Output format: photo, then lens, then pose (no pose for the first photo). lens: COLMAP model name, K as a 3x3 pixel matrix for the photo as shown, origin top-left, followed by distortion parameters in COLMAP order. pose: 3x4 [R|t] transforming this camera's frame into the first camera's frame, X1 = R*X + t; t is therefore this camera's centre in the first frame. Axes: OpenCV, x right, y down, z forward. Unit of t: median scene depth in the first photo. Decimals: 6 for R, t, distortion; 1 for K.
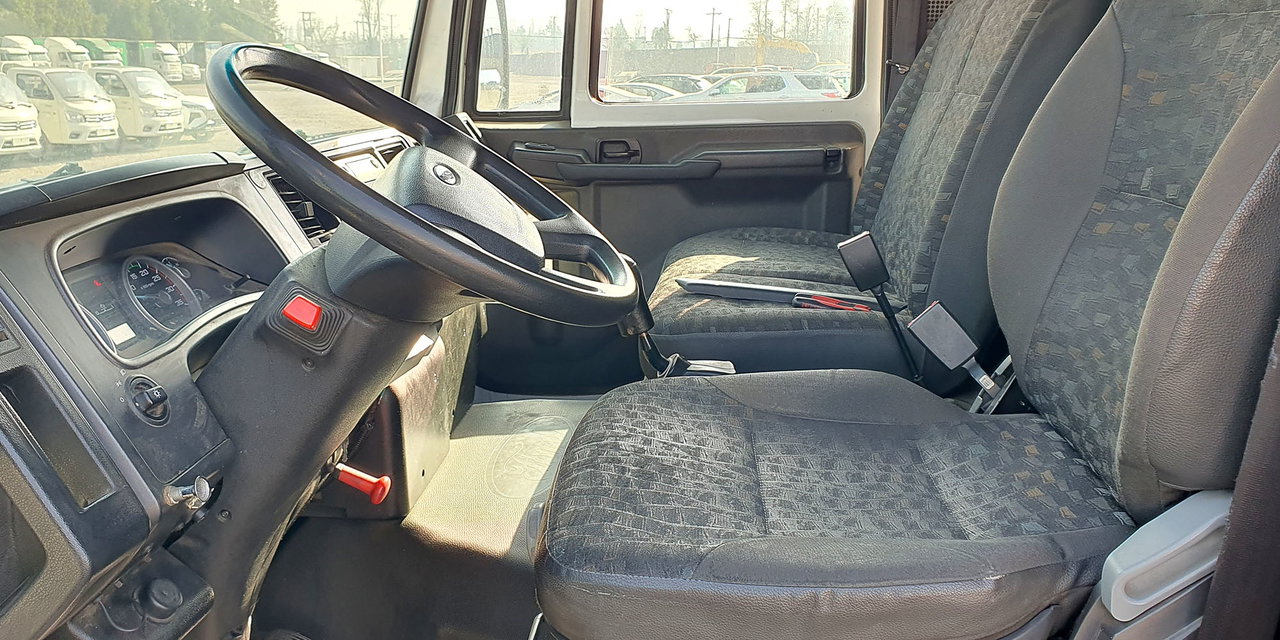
lens RADIAL K [[1157.6, 0, 640.0], [0, 1157.6, 320.0], [0, 0, 1]] dist [0.176611, -0.360481]
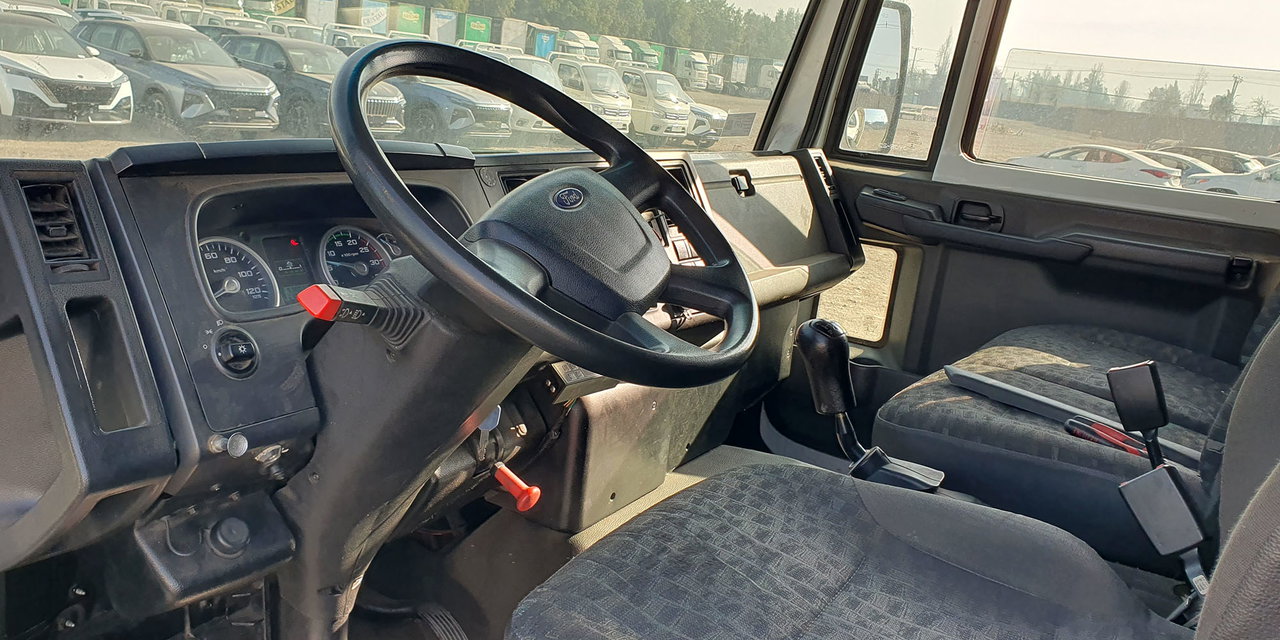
lens RADIAL K [[1143.6, 0, 638.4], [0, 1143.6, 363.2], [0, 0, 1]] dist [0.135809, -0.328137]
pose [[0.875718, 0.229820, -0.424618, 0.156470], [-0.224285, 0.972435, 0.063762, -0.032253], [0.427567, 0.039398, 0.903125, 0.089947]]
